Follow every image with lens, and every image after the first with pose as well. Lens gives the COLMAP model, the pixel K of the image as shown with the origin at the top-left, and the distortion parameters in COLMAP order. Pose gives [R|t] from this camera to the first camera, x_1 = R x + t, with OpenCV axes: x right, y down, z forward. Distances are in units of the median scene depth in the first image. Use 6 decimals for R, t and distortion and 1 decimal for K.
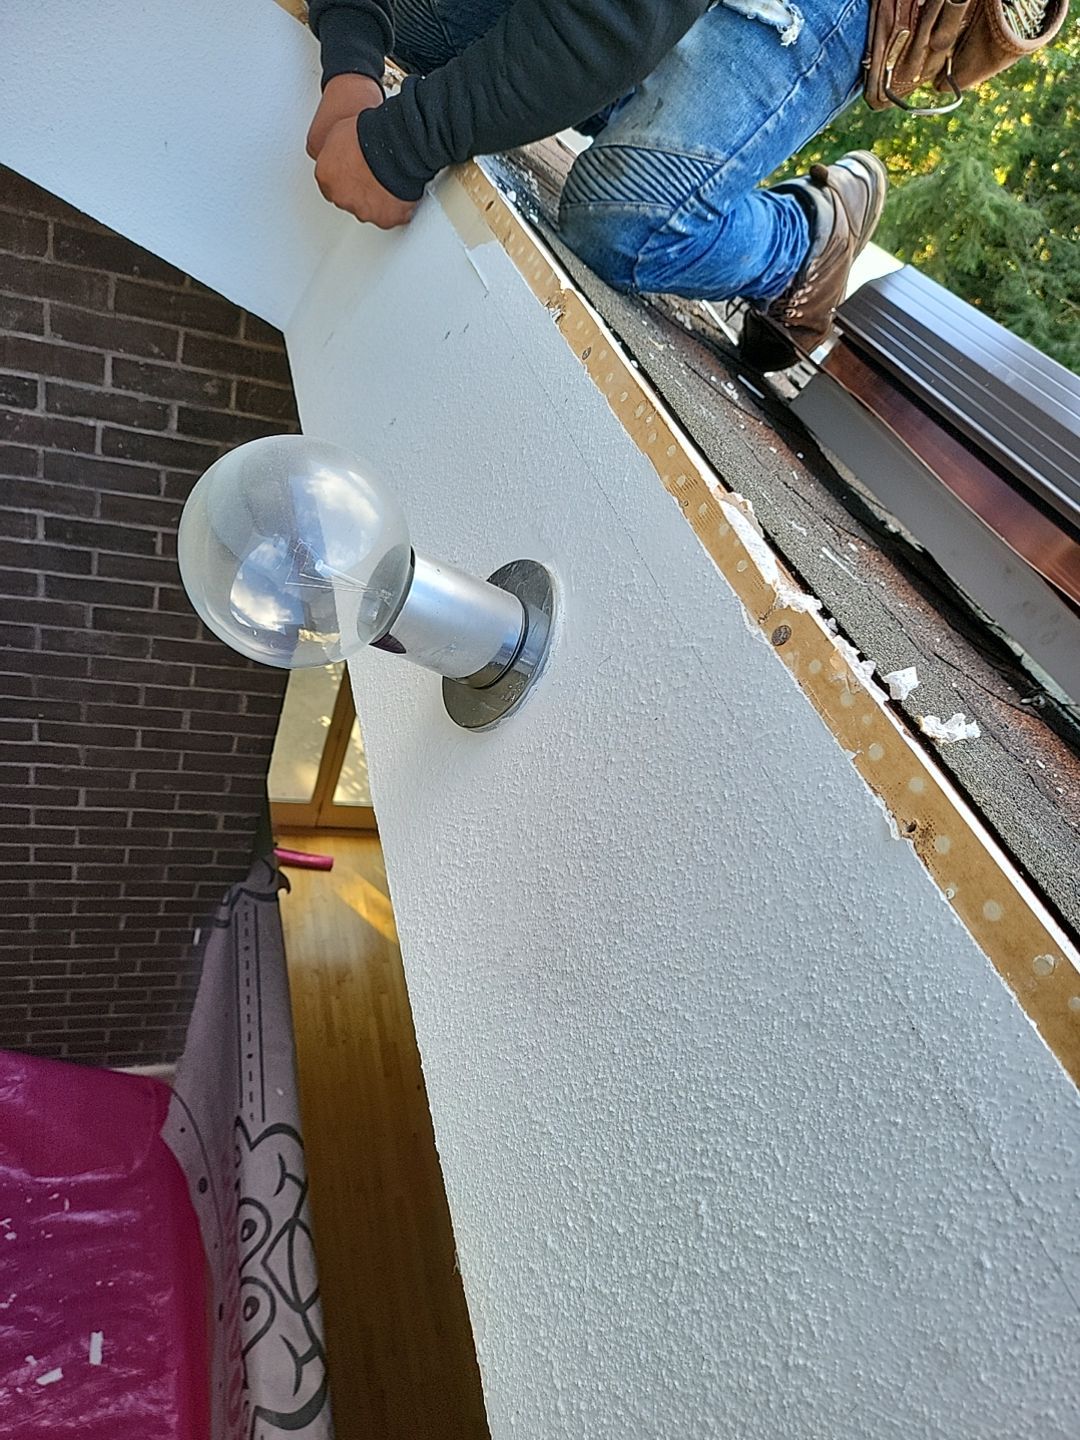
lens RADIAL K [[1045.9, 0, 525.6], [0, 1045.9, 725.9], [0, 0, 1]] dist [0.059920, -0.075256]
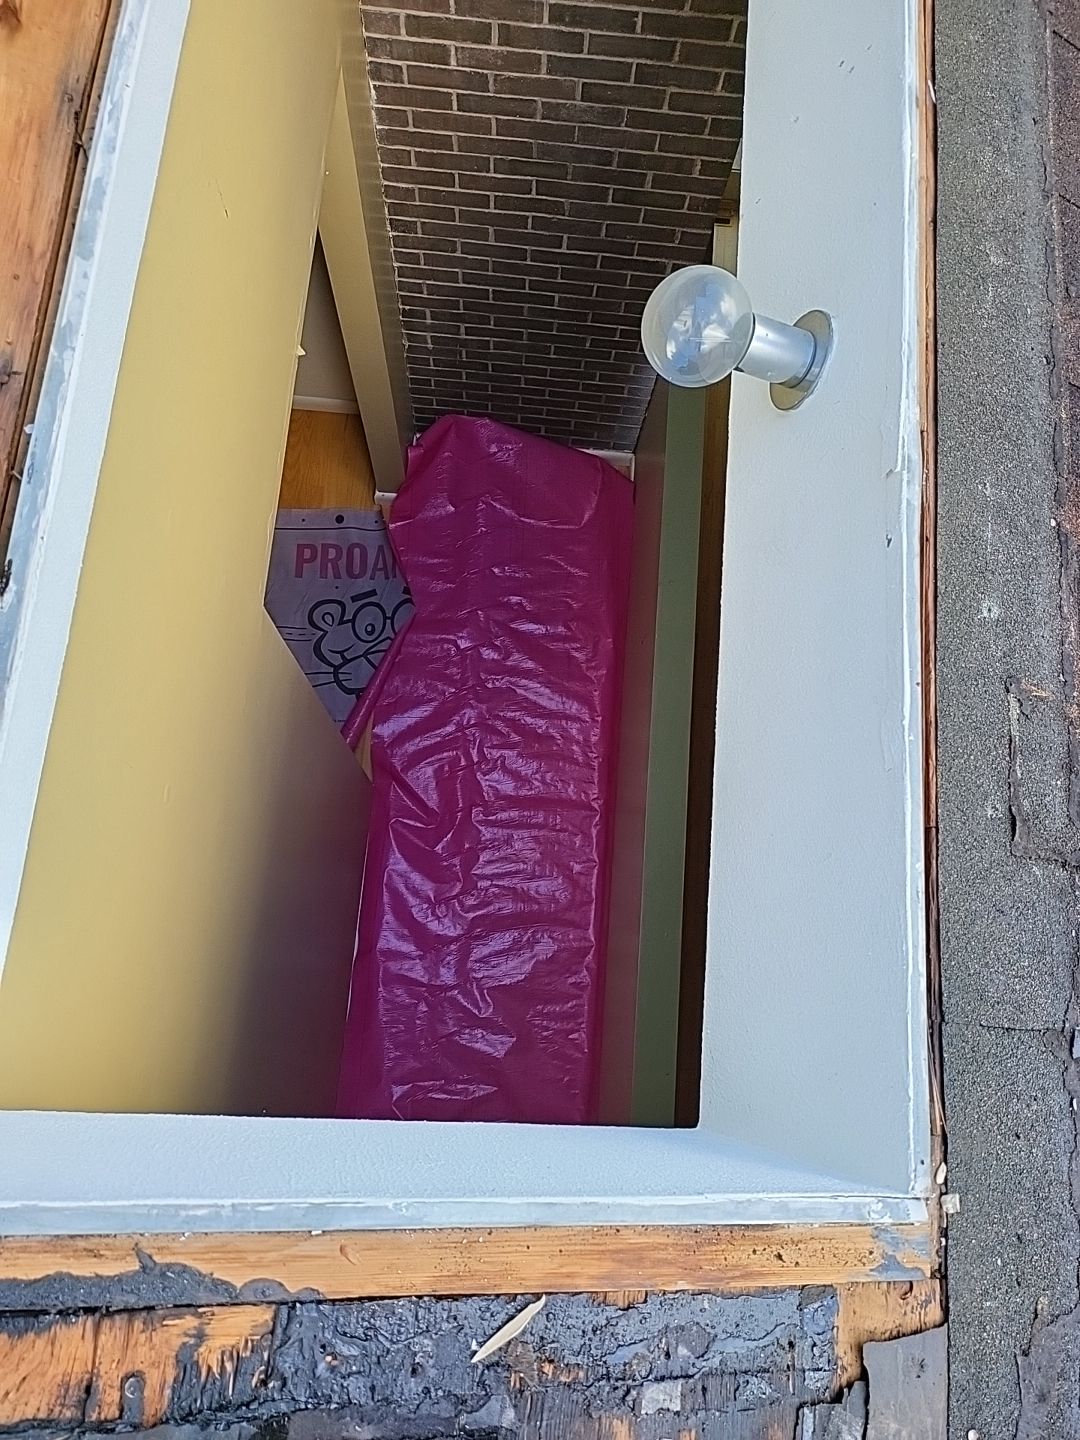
lens RADIAL K [[1003.7, 0, 532.8], [0, 1003.7, 730.6], [0, 0, 1]] dist [0.064809, -0.068603]
pose [[0.915998, 0.245764, -0.317091, 0.376434], [-0.023082, 0.821369, 0.569931, -0.776144], [0.400517, -0.514736, 0.758045, -1.236518]]
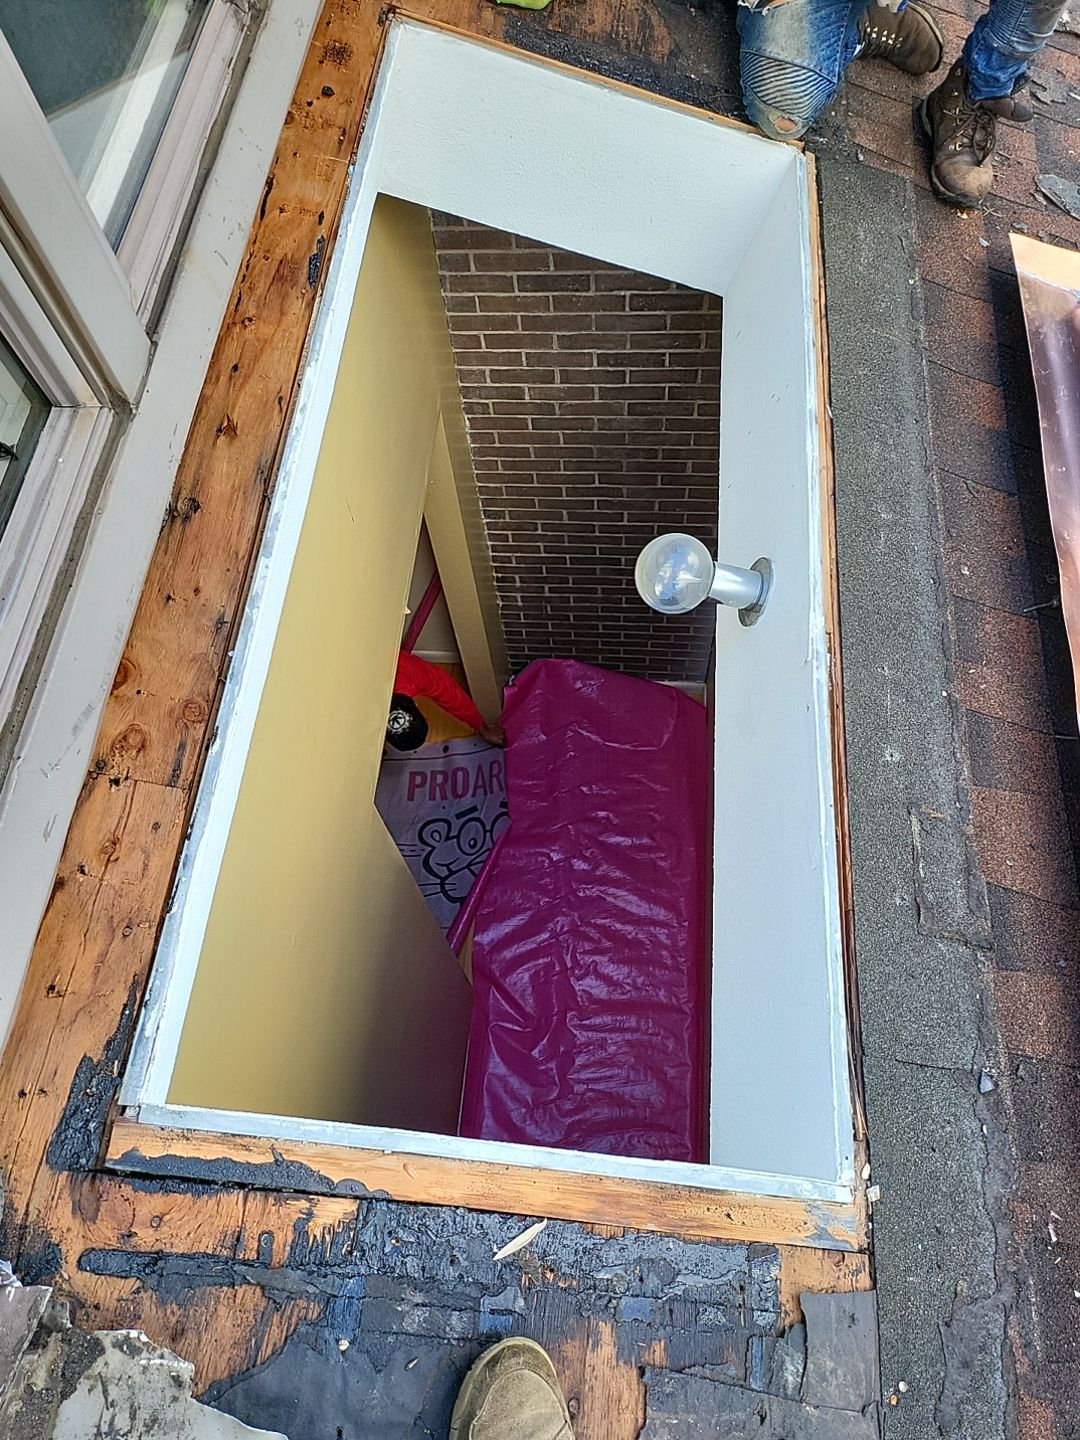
lens RADIAL K [[1003.7, 0, 532.8], [0, 1003.7, 730.6], [0, 0, 1]] dist [0.064809, -0.068603]
pose [[0.877410, 0.124087, -0.463415, 0.953819], [0.057063, 0.932118, 0.357630, -0.944640], [0.476335, -0.340233, 0.810769, -1.906970]]
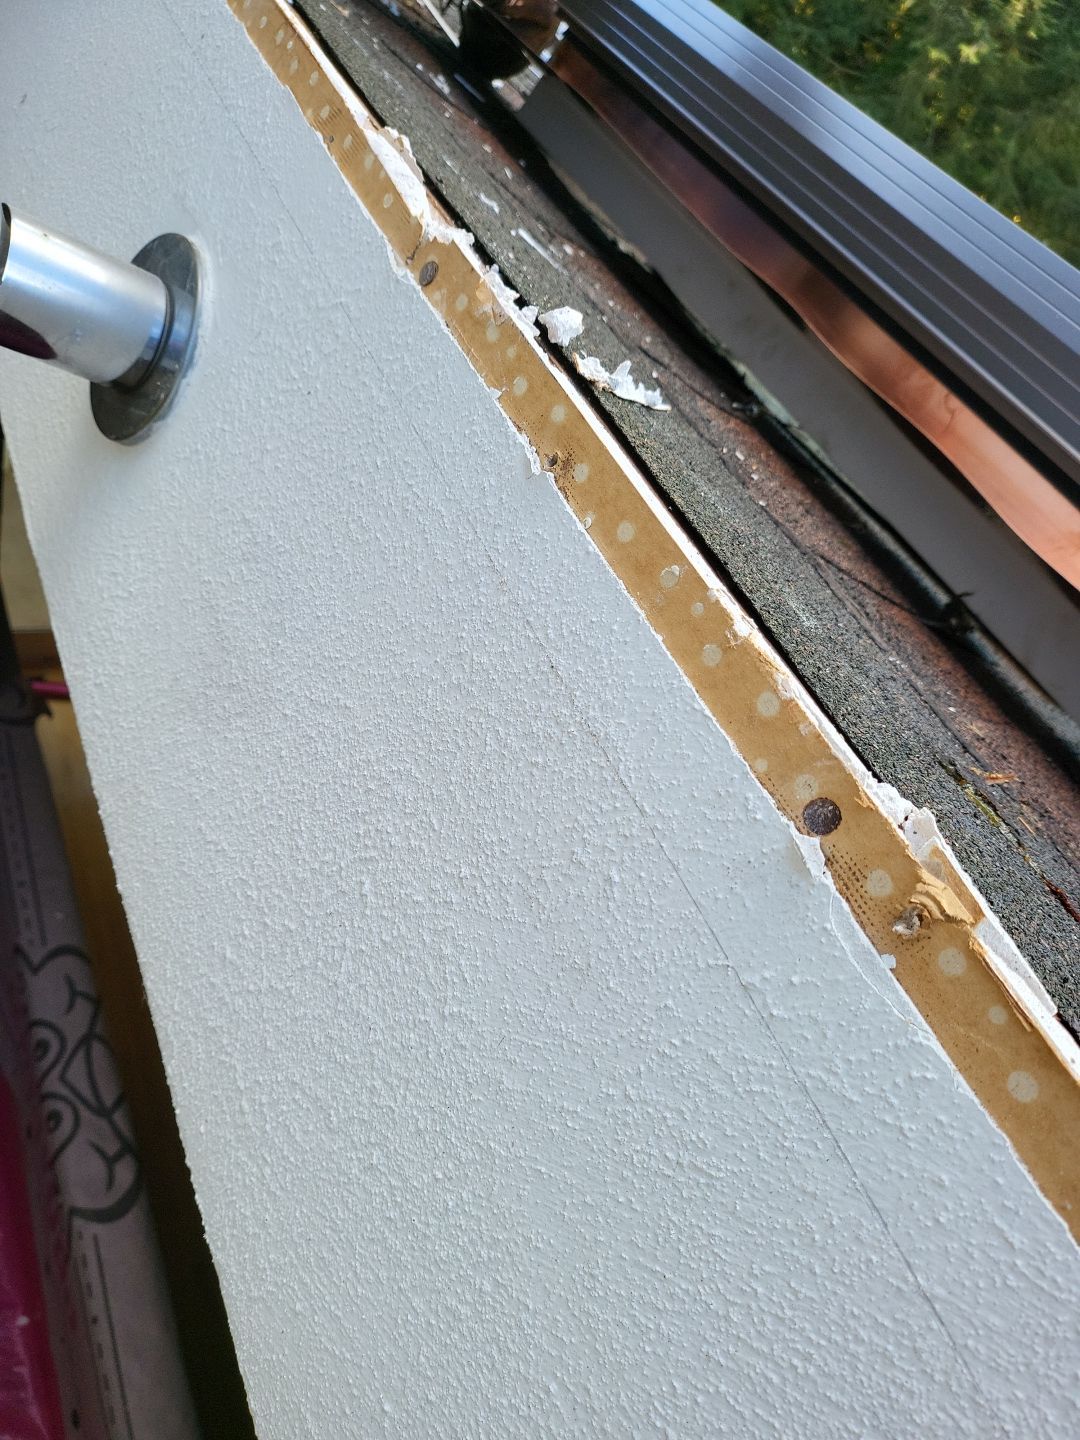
lens RADIAL K [[1034.9, 0, 541.6], [0, 1034.9, 747.5], [0, 0, 1]] dist [0.054337, -0.069226]
pose [[0.980140, -0.090574, 0.176413, 0.149565], [0.056892, 0.980636, 0.187392, 0.146366], [-0.189970, -0.173634, 0.966314, 0.074254]]
